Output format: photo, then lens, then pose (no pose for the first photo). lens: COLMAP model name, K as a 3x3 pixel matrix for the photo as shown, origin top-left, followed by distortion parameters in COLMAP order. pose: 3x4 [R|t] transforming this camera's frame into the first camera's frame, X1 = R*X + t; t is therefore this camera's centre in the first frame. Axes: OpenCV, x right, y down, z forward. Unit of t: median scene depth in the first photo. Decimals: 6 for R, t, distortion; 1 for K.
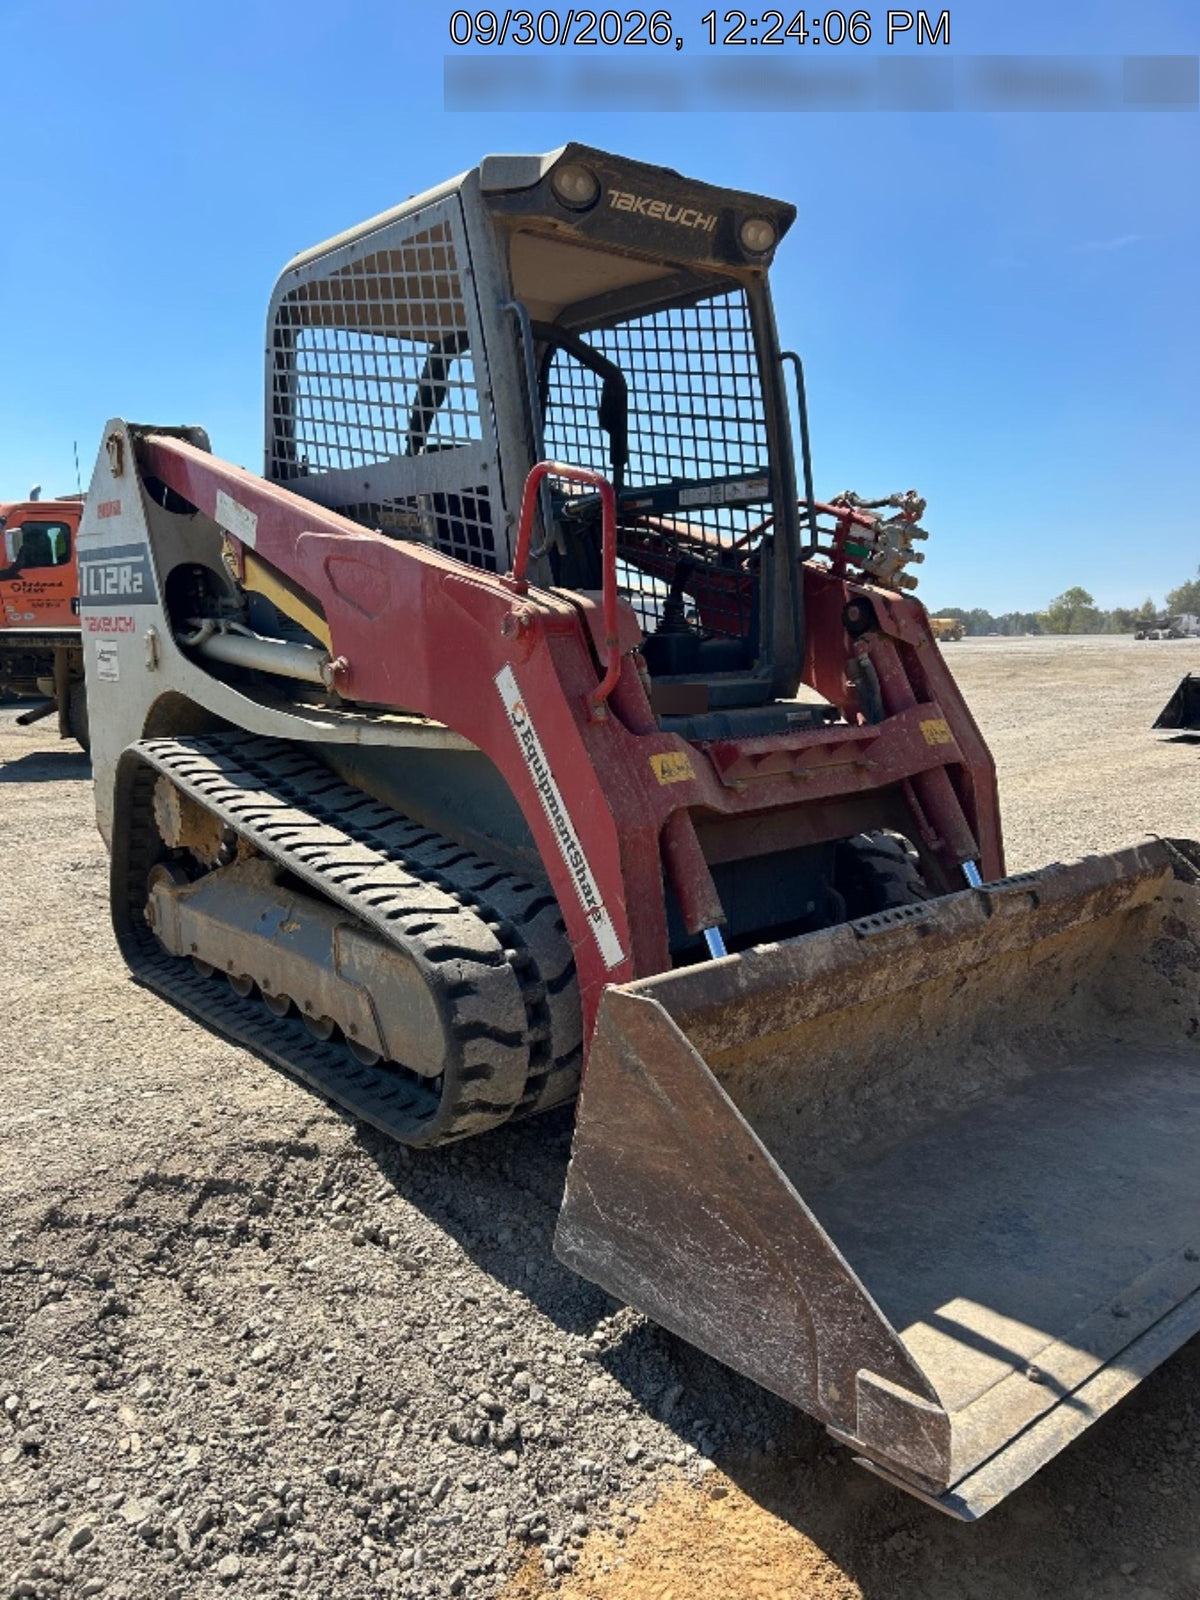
lens RADIAL K [[1218.4, 0, 600.0], [0, 1218.4, 800.0], [0, 0, 1]] dist [0.054711, -0.083237]
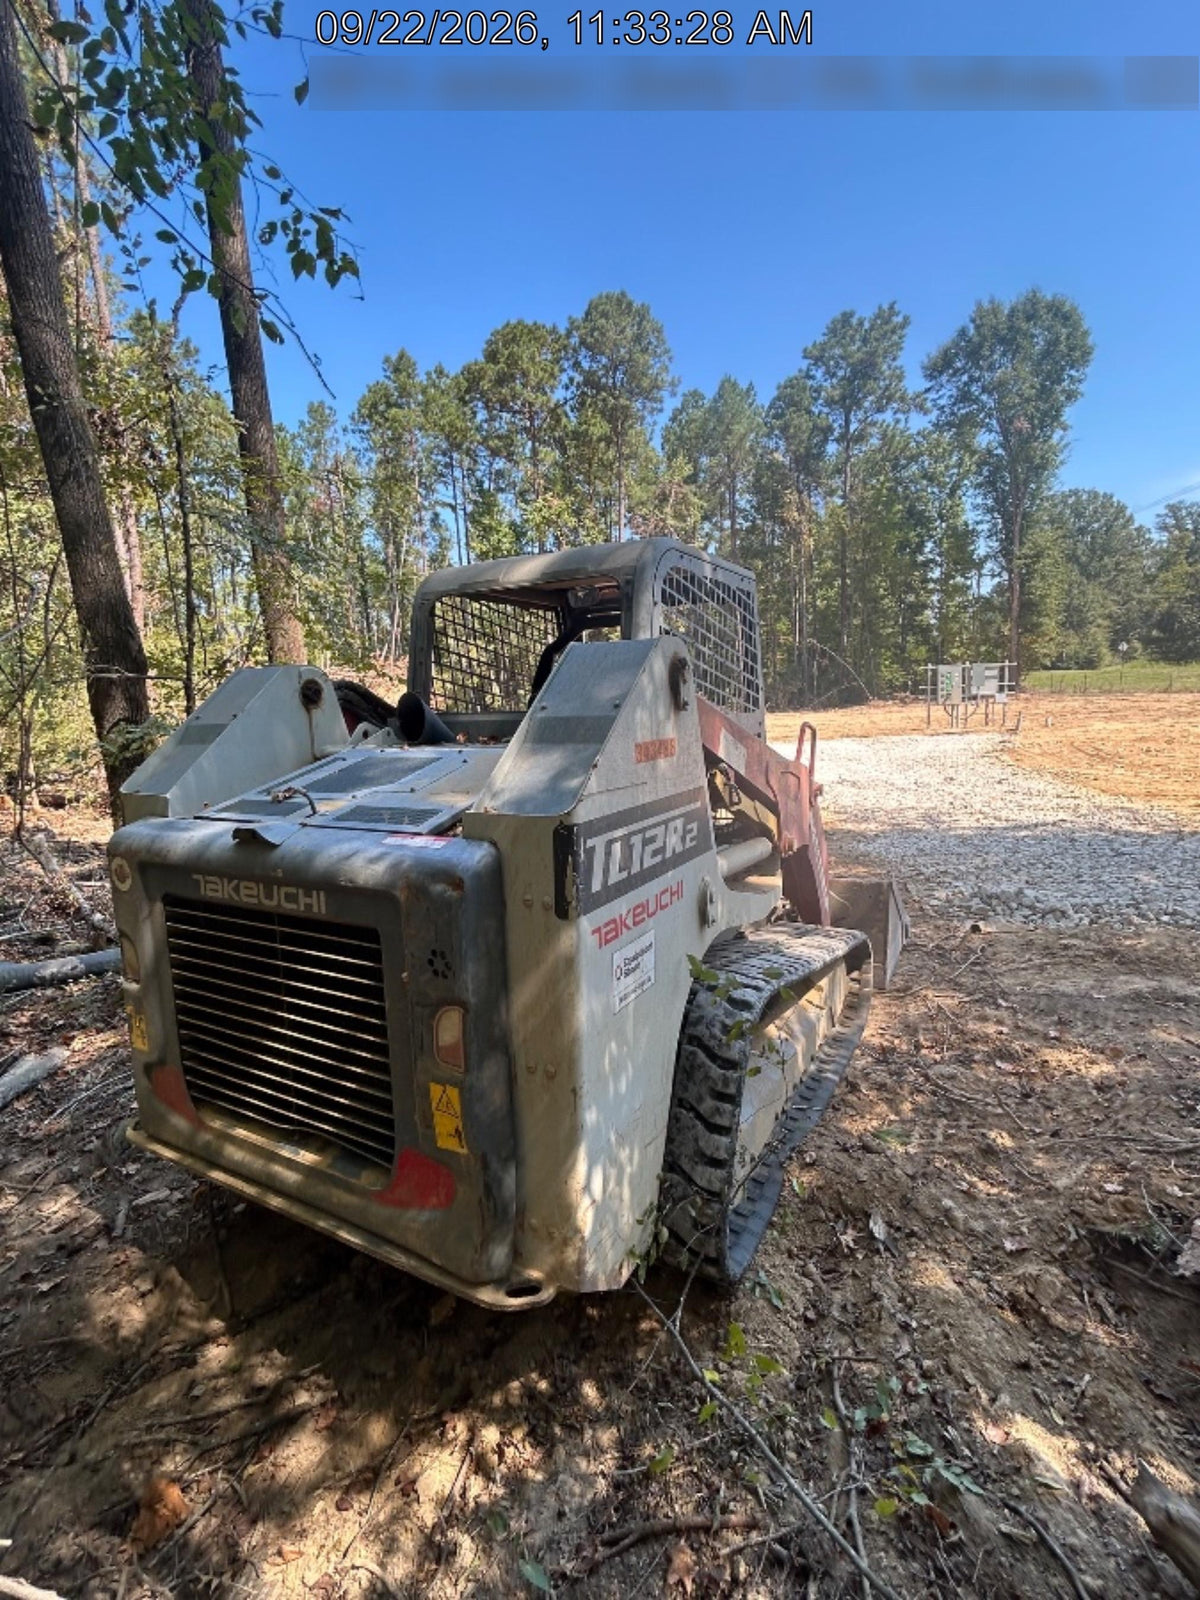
lens RADIAL K [[767.8, 0, 600.0], [0, 767.8, 800.0], [0, 0, 1]] dist [-0.019331, -0.021933]
pose [[-0.357379, -0.096702, 0.928940, -0.848827], [0.181049, 0.968585, 0.170482, -0.304602], [-0.916243, 0.229110, -0.328644, 1.243020]]
